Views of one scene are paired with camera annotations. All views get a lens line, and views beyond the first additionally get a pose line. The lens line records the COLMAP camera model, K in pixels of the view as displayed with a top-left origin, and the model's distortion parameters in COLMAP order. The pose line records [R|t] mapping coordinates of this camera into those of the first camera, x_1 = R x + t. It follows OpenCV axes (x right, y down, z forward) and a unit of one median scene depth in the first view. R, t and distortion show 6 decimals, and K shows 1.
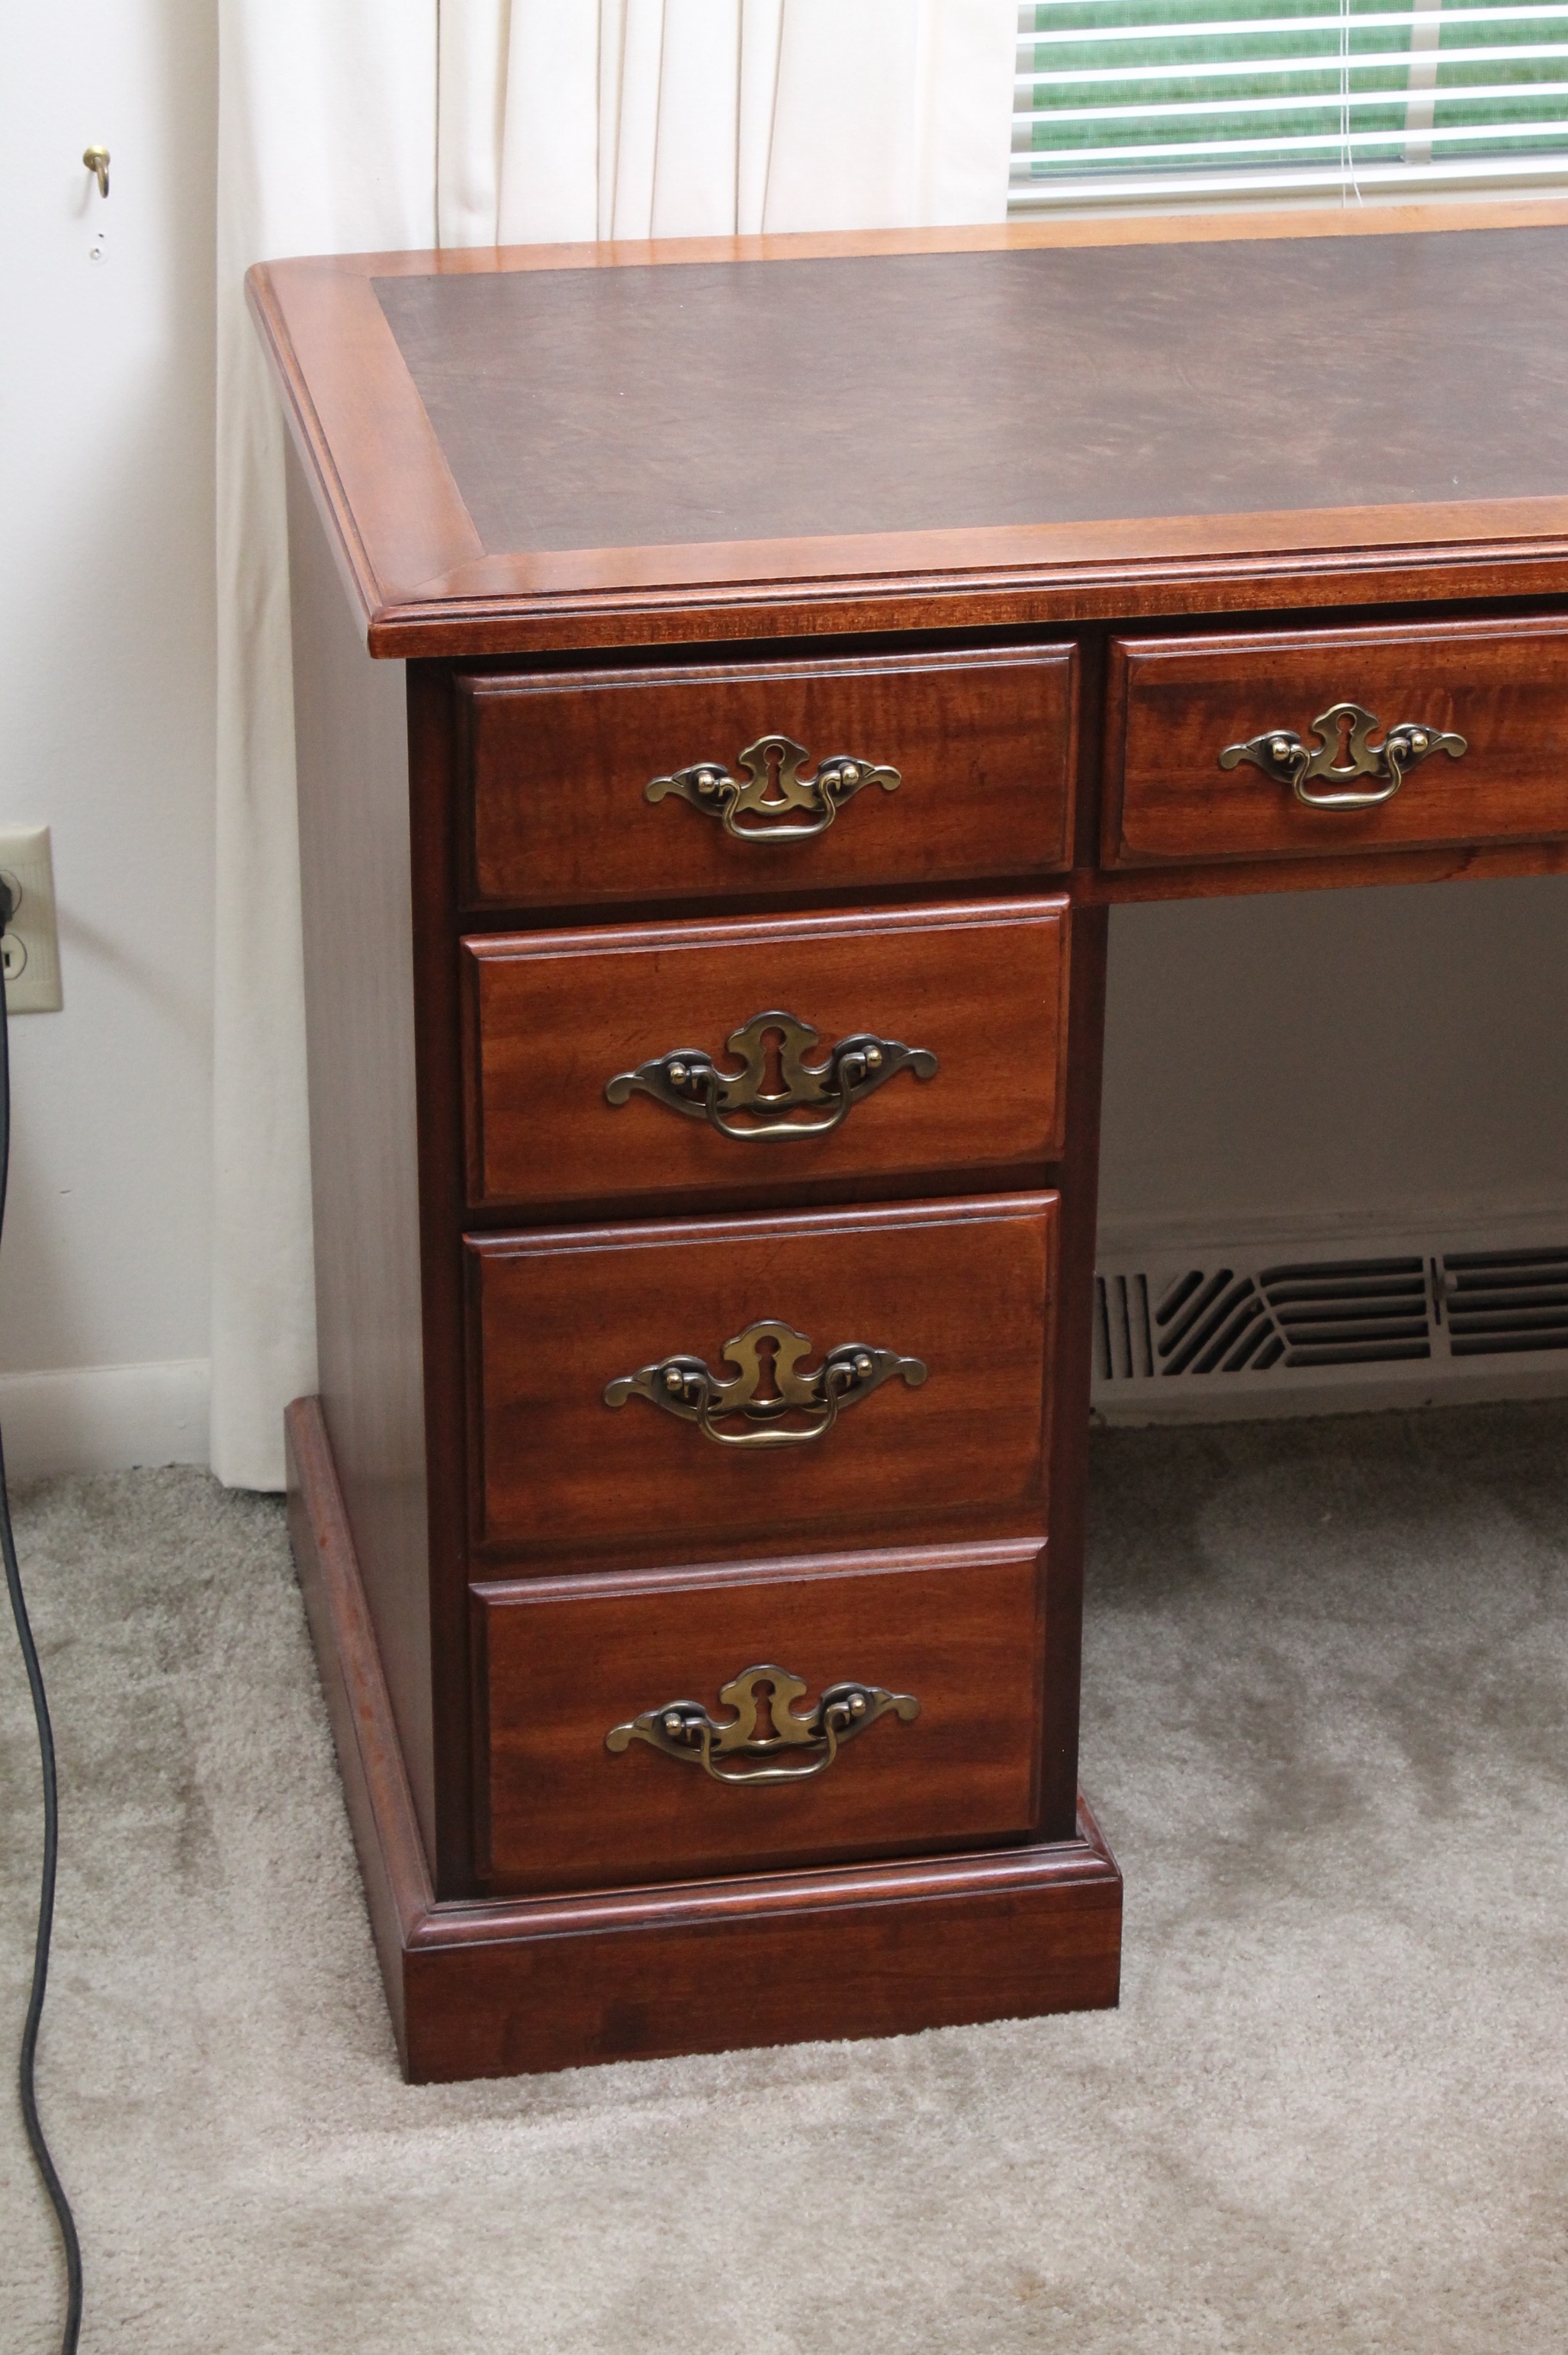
lens RADIAL K [[5299.5, 0, 727.6], [0, 5299.5, 1113.6], [0, 0, 1]] dist [0.046145, 0.000000]
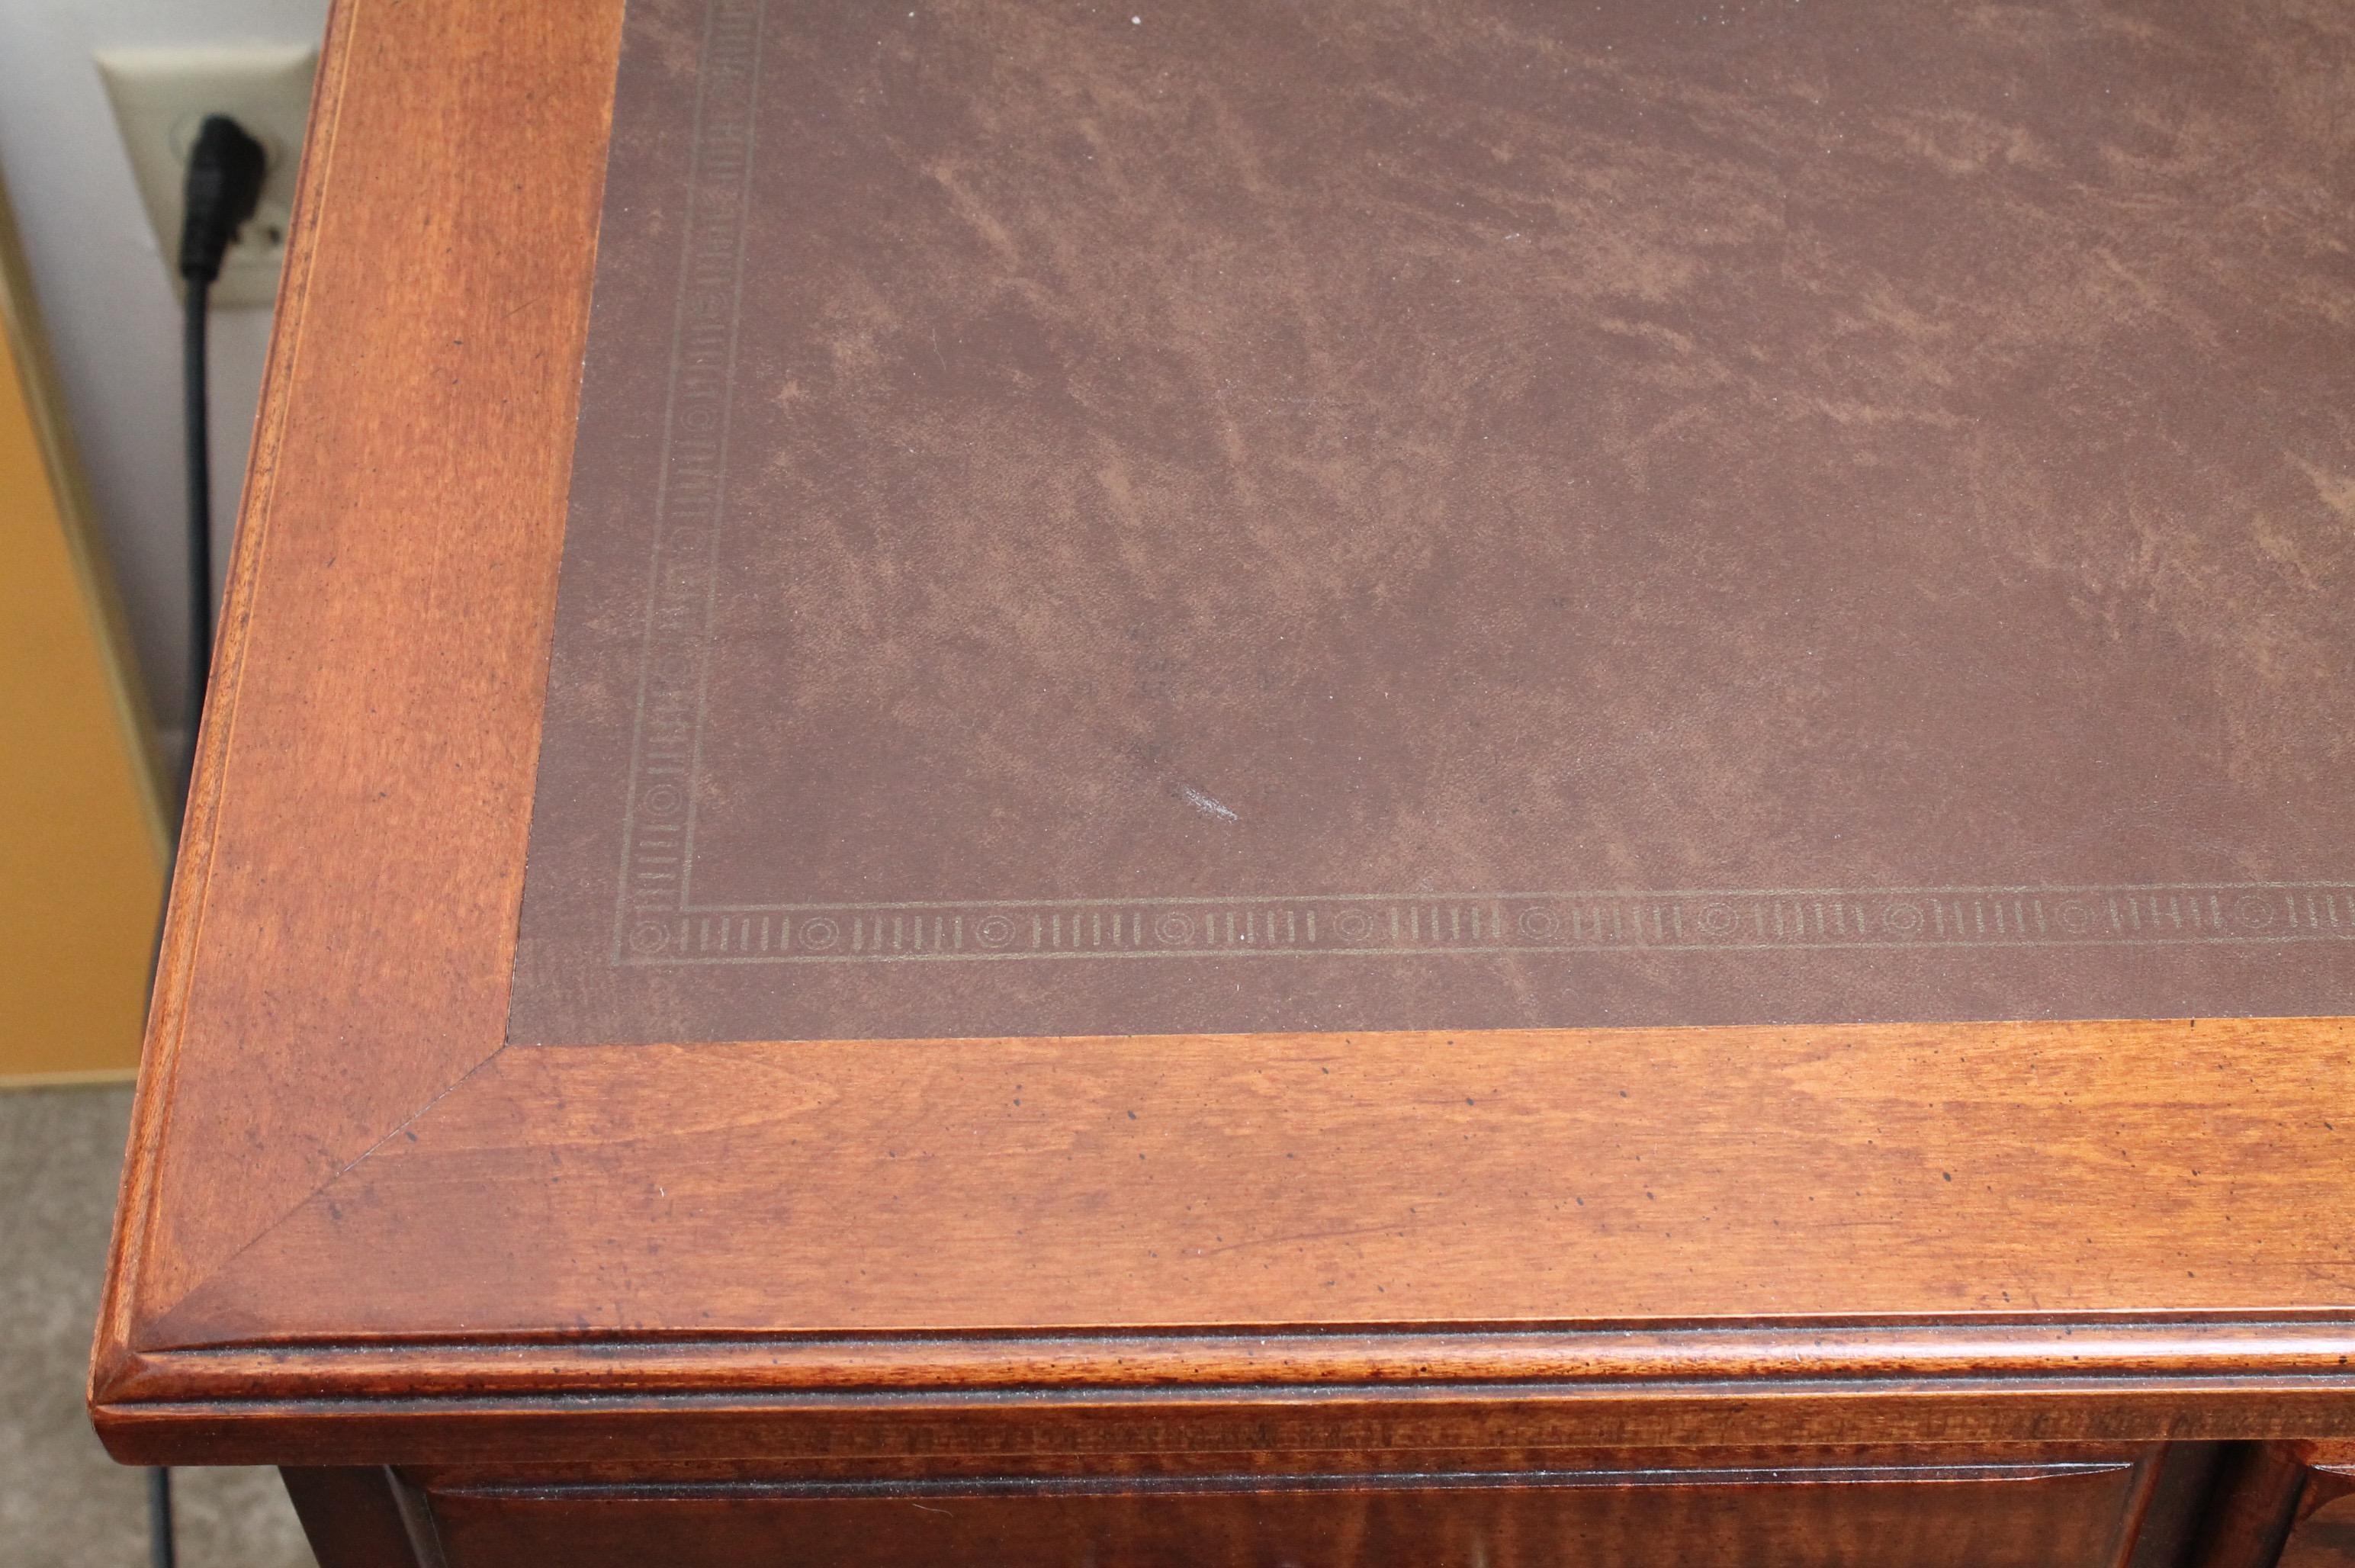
lens RADIAL K [[4215.8, 0, 1173.9], [0, 4215.8, 782.7], [0, 0, 1]] dist [-0.050609, 0.000000]
pose [[0.983928, 0.121510, -0.130844, 0.030281], [-0.045150, 0.878247, 0.476072, -0.234824], [0.172761, -0.462513, 0.869618, 0.708844]]
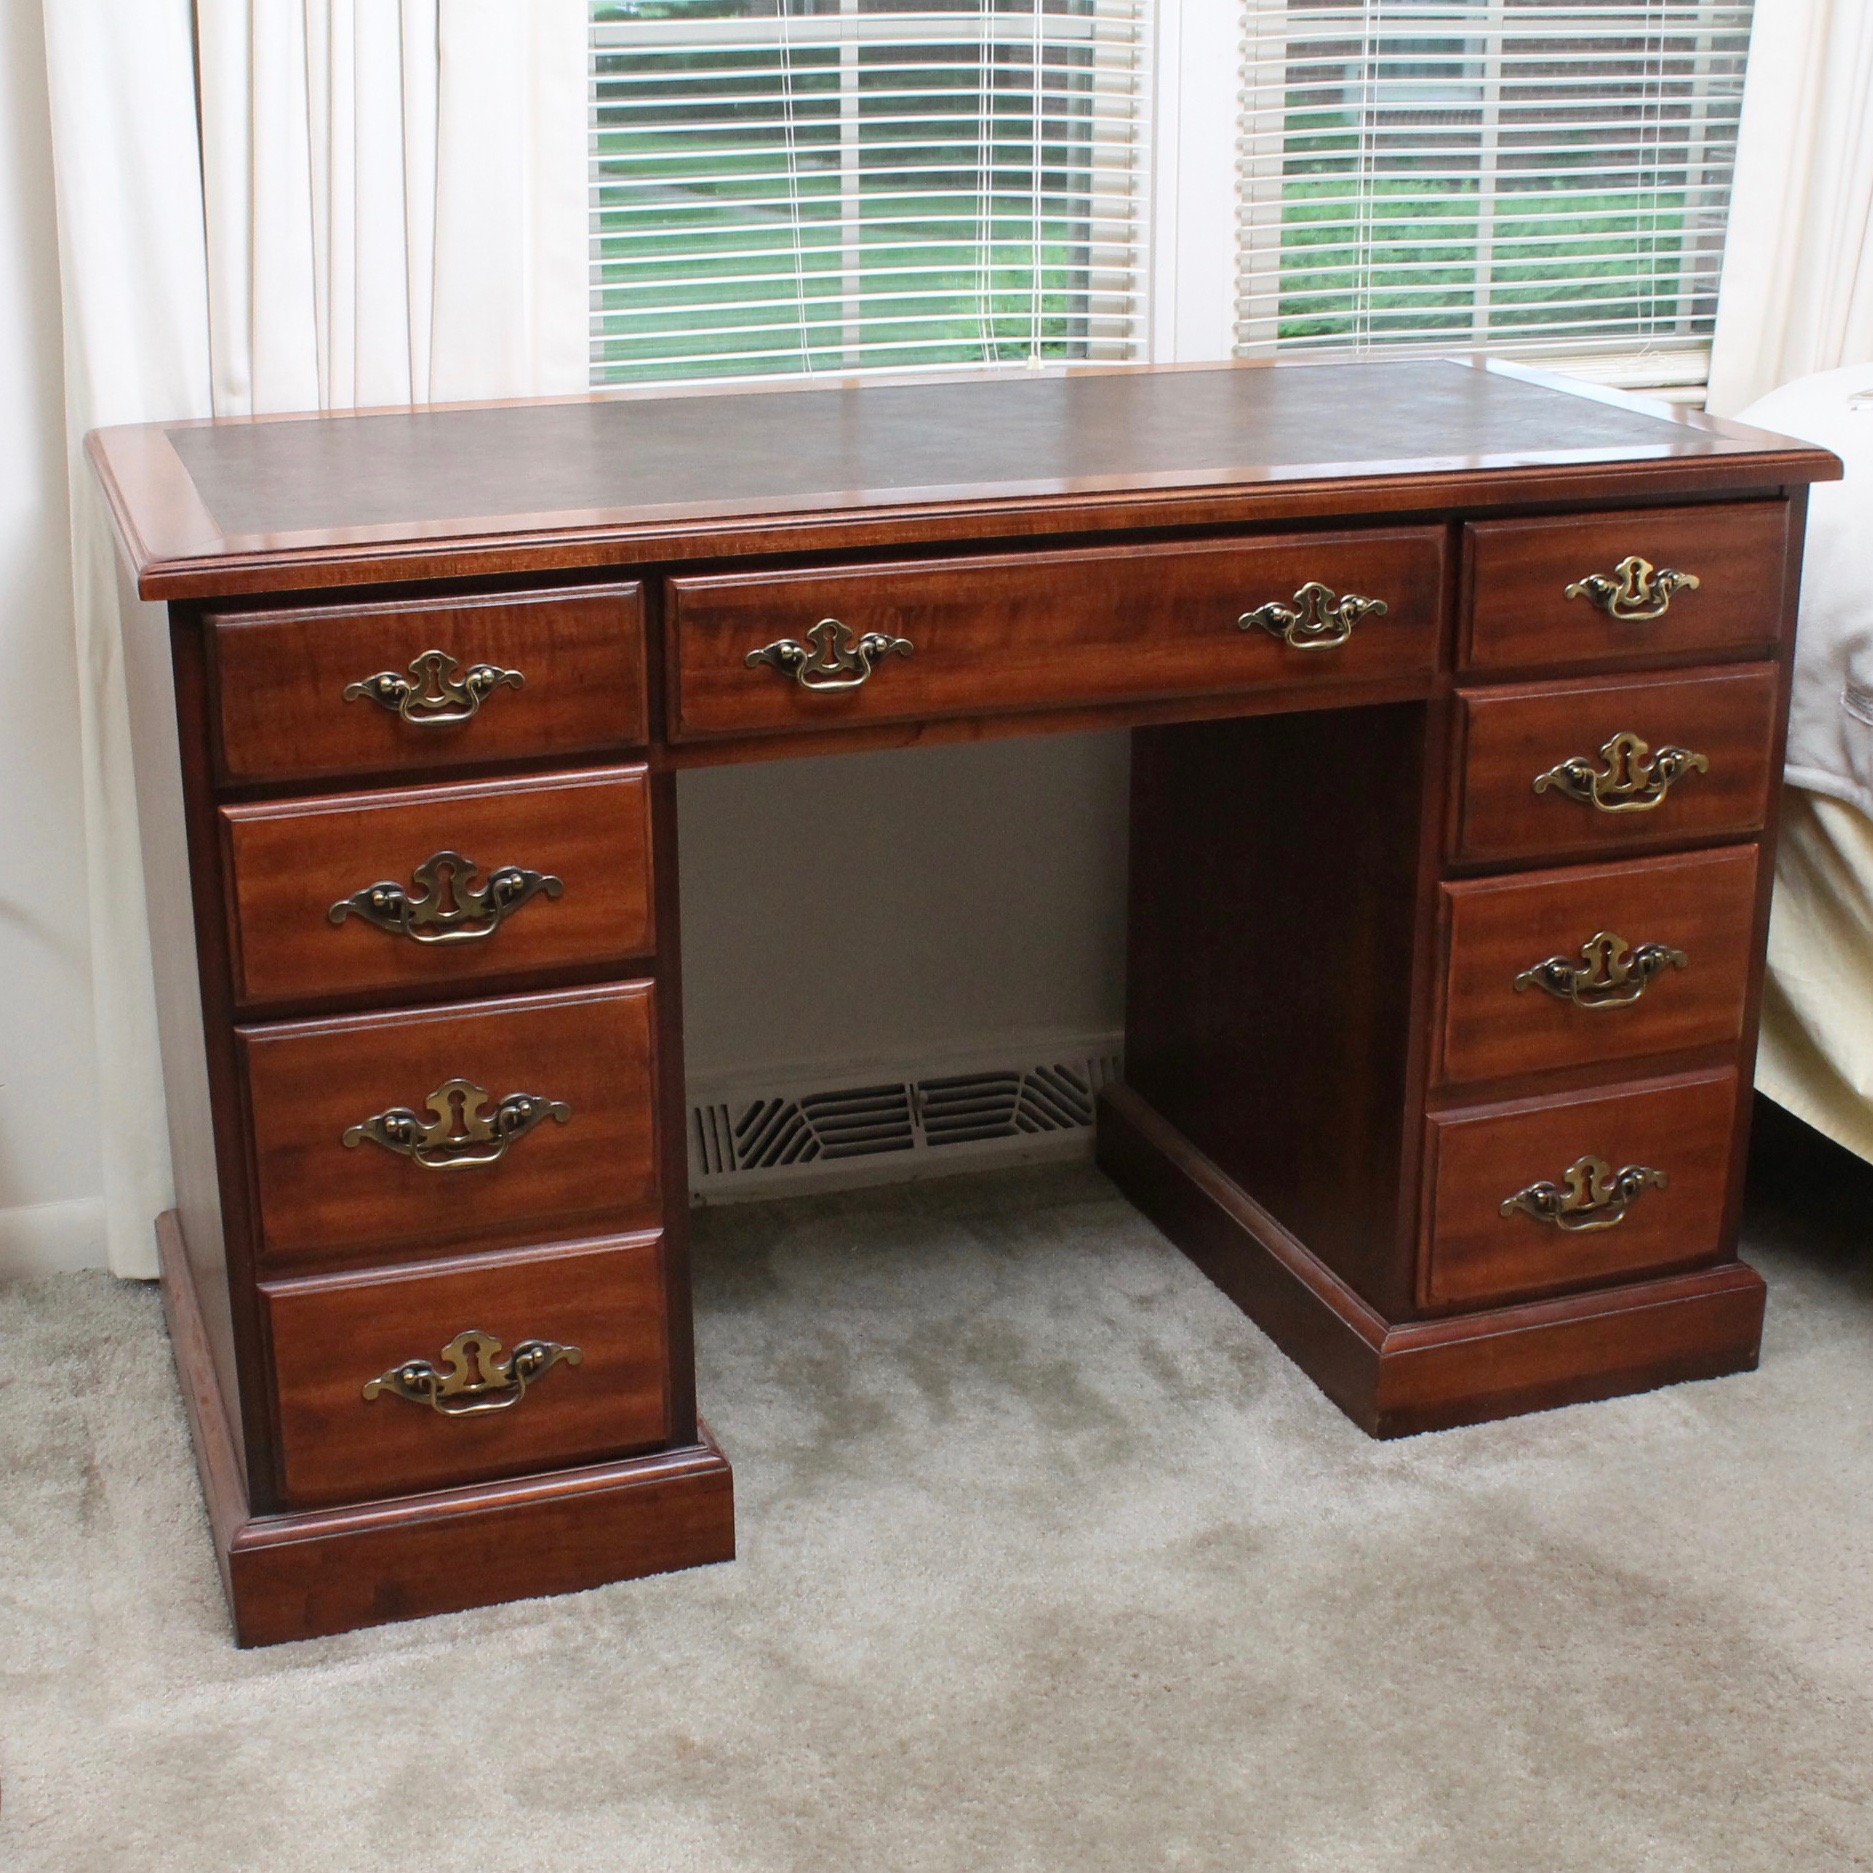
lens RADIAL K [[2860.1, 0, 900.5], [0, 2860.1, 882.4], [0, 0, 1]] dist [-0.128865, 0.000000]
pose [[0.988658, -0.054594, 0.139913, 0.020763], [0.070383, 0.991381, -0.110501, 0.076917], [-0.132675, 0.119095, 0.983979, 0.218515]]
